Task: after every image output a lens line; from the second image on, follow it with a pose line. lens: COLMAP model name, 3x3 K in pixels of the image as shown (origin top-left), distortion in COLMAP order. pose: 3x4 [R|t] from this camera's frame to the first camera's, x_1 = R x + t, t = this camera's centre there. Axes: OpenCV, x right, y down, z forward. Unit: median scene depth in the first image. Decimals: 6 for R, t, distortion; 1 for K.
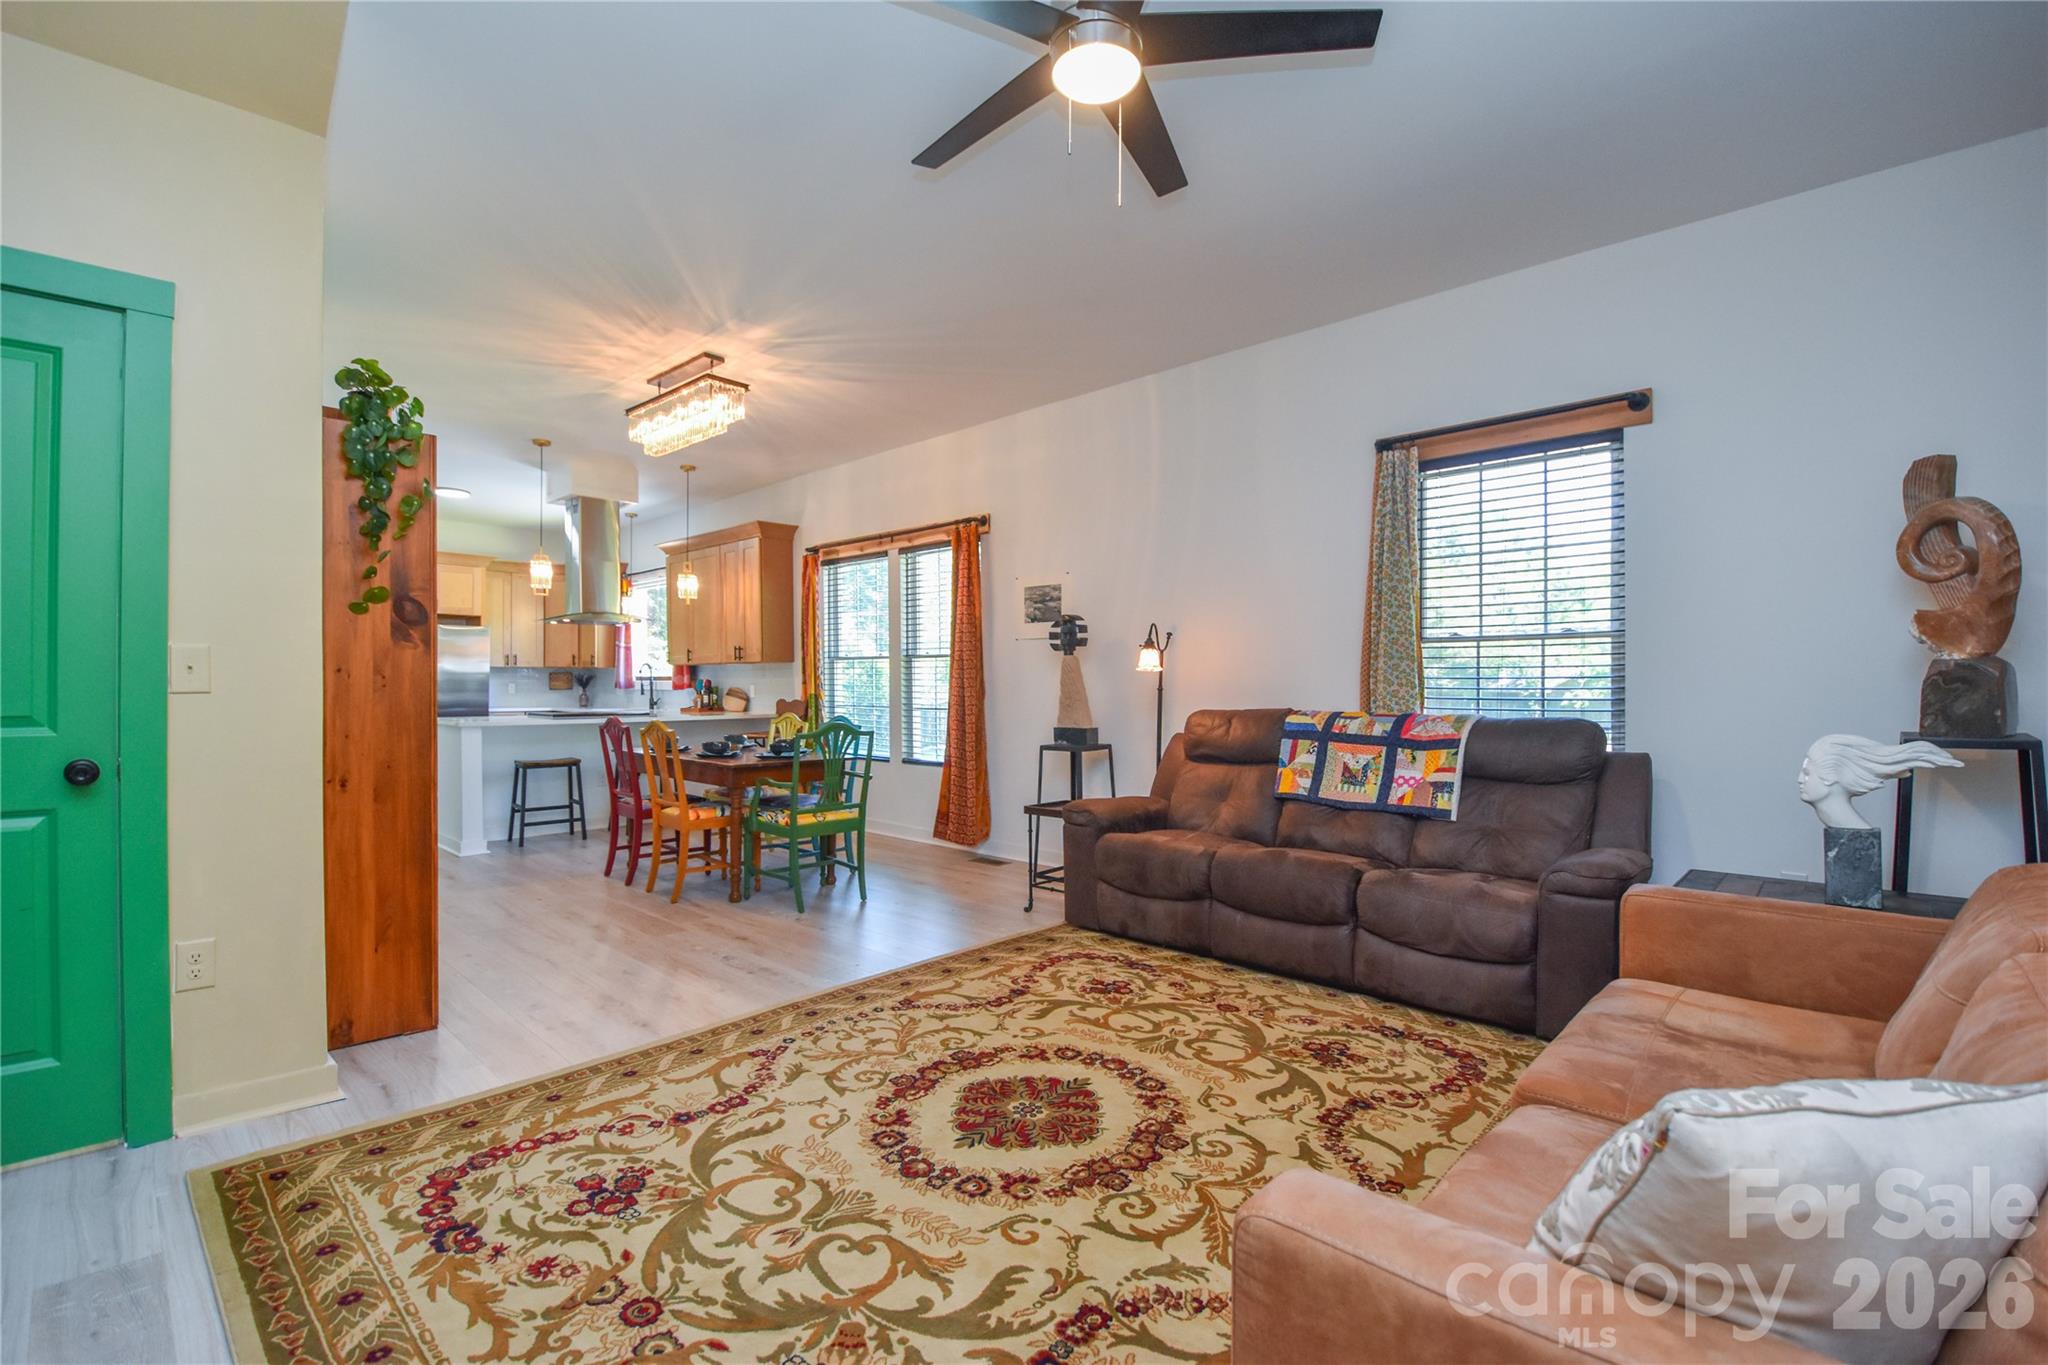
lens RADIAL K [[897.4, 0, 1027.1], [0, 897.4, 681.6], [0, 0, 1]] dist [0.010983, -0.019822]
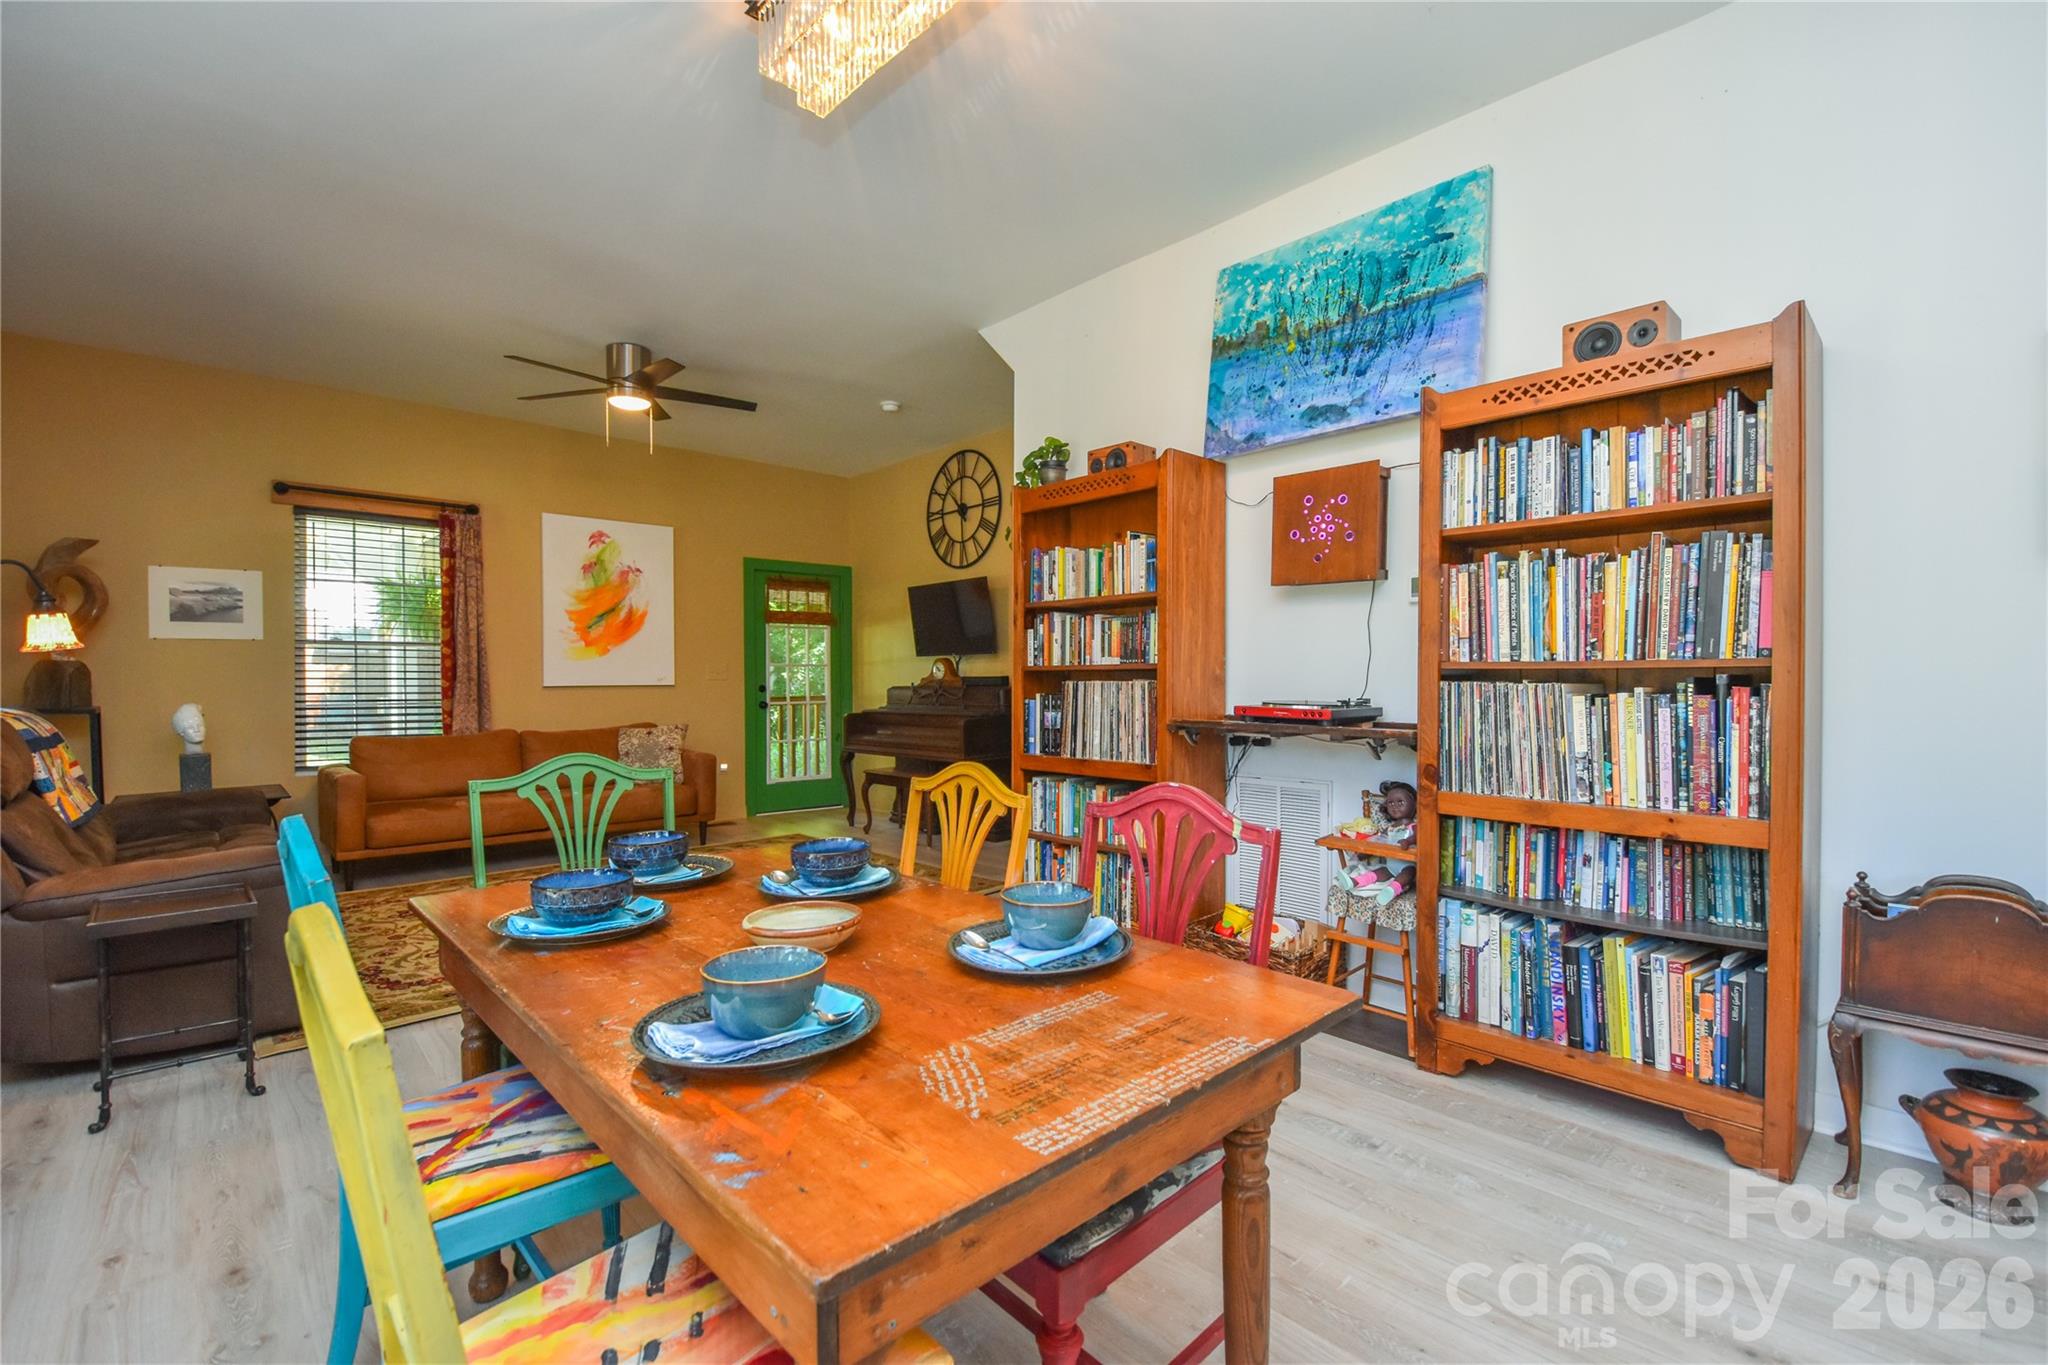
lens RADIAL K [[892.1, 0, 1032.4], [0, 892.1, 686.9], [0, 0, 1]] dist [0.012751, -0.024360]
pose [[-0.998426, -0.000006, 0.056082, -0.608009], [0.000608, 0.999940, 0.010918, 0.004409], [-0.056078, 0.010935, -0.998366, 1.836542]]
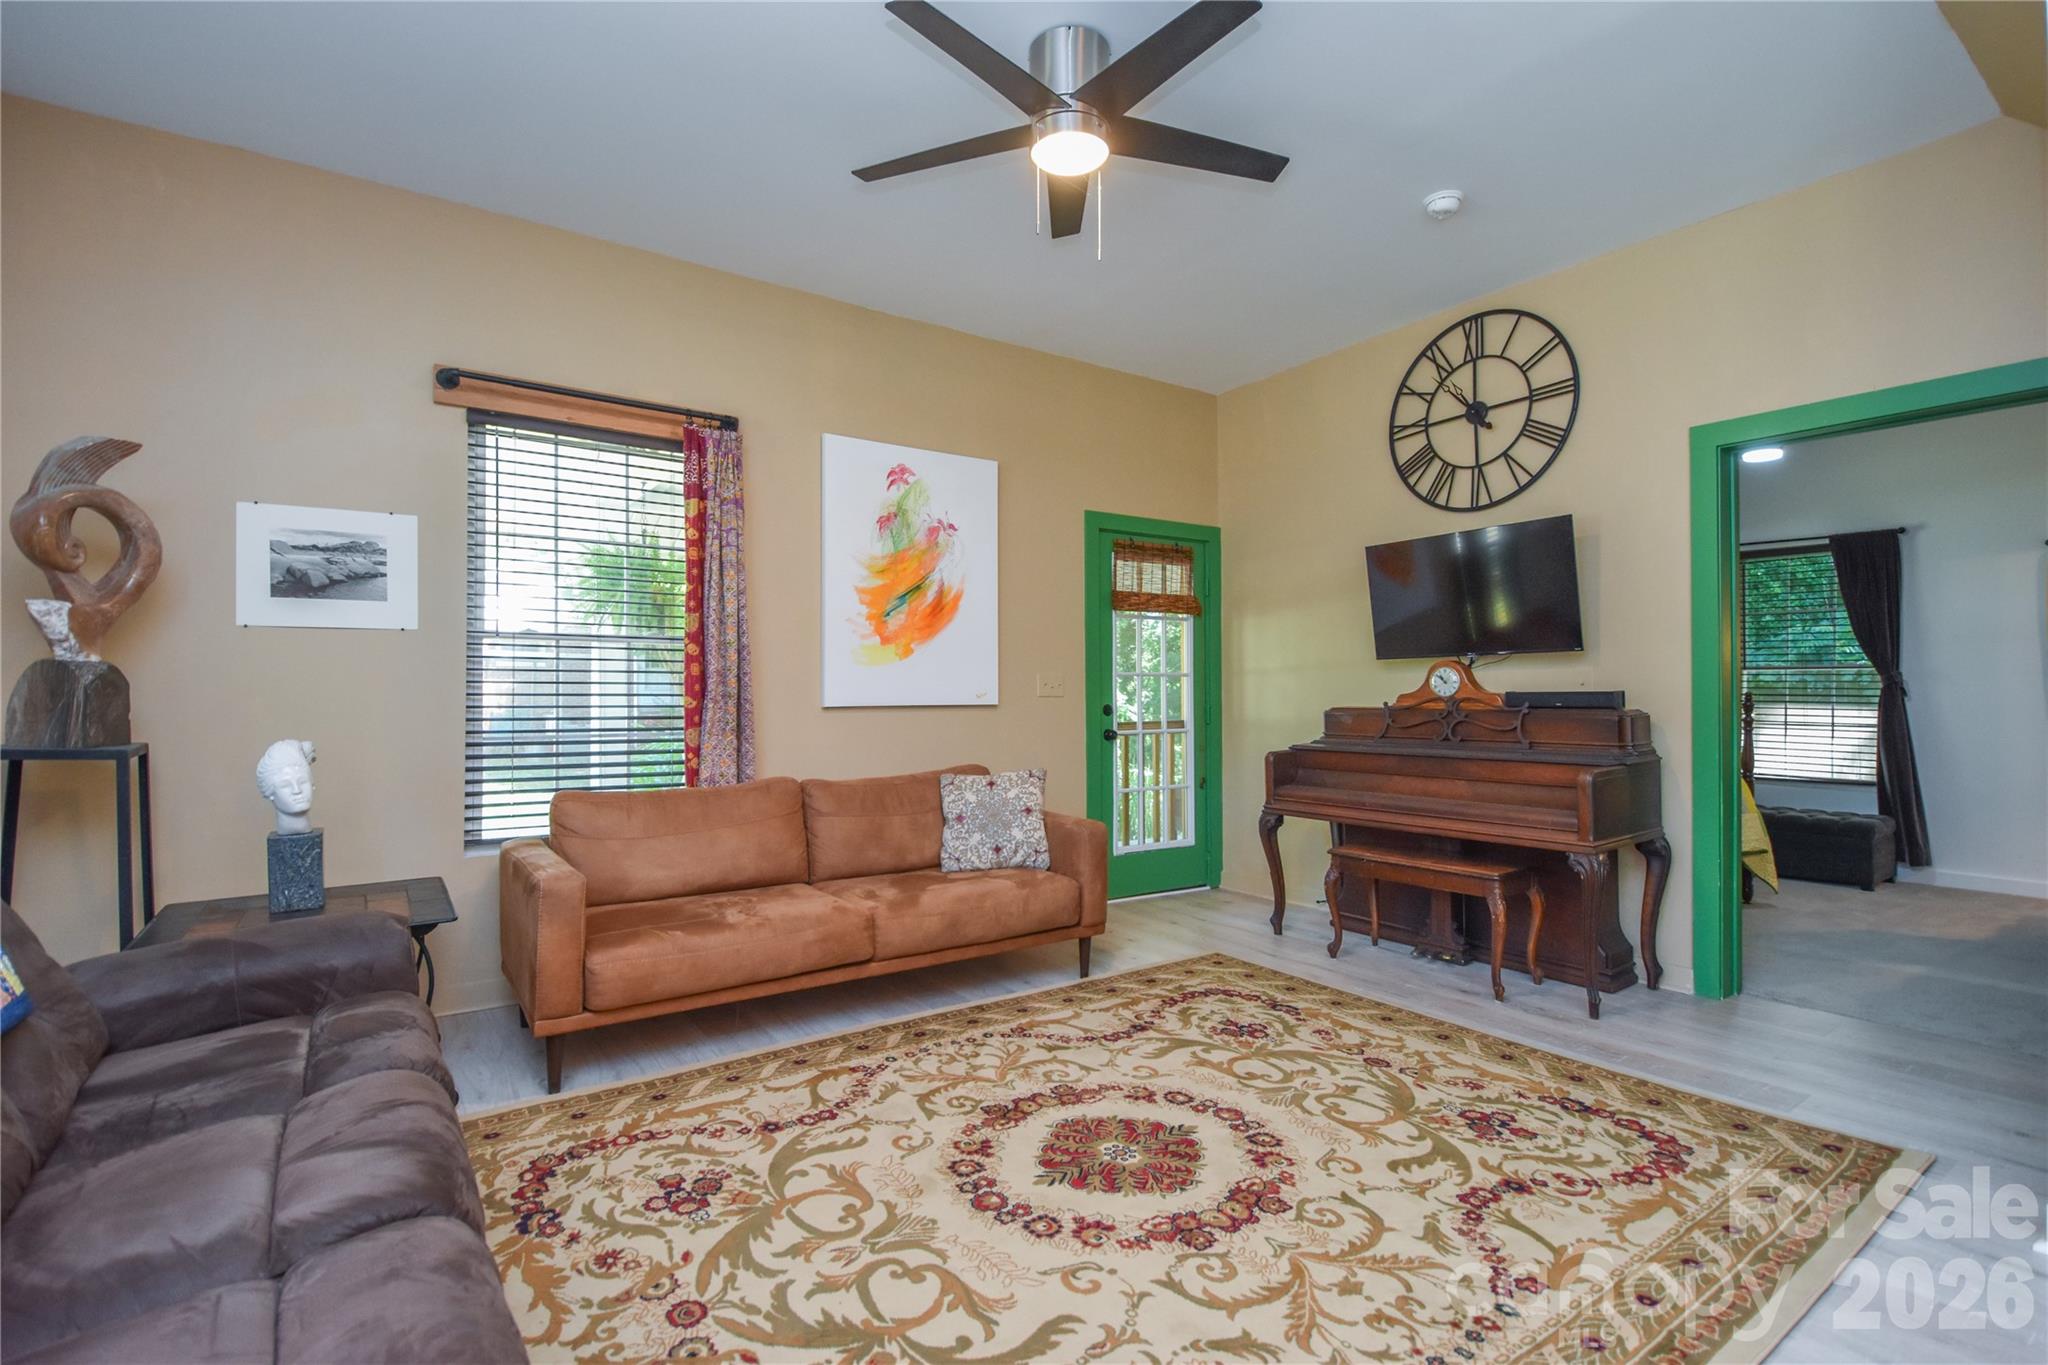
lens RADIAL K [[942.1, 0, 1028.2], [0, 942.1, 685.3], [0, 0, 1]] dist [0.023833, -0.031815]
pose [[-0.978728, 0.001666, 0.205155, -0.068597], [-0.000087, 0.999964, -0.008538, 0.004943], [-0.205162, -0.008374, -0.978692, 1.264340]]
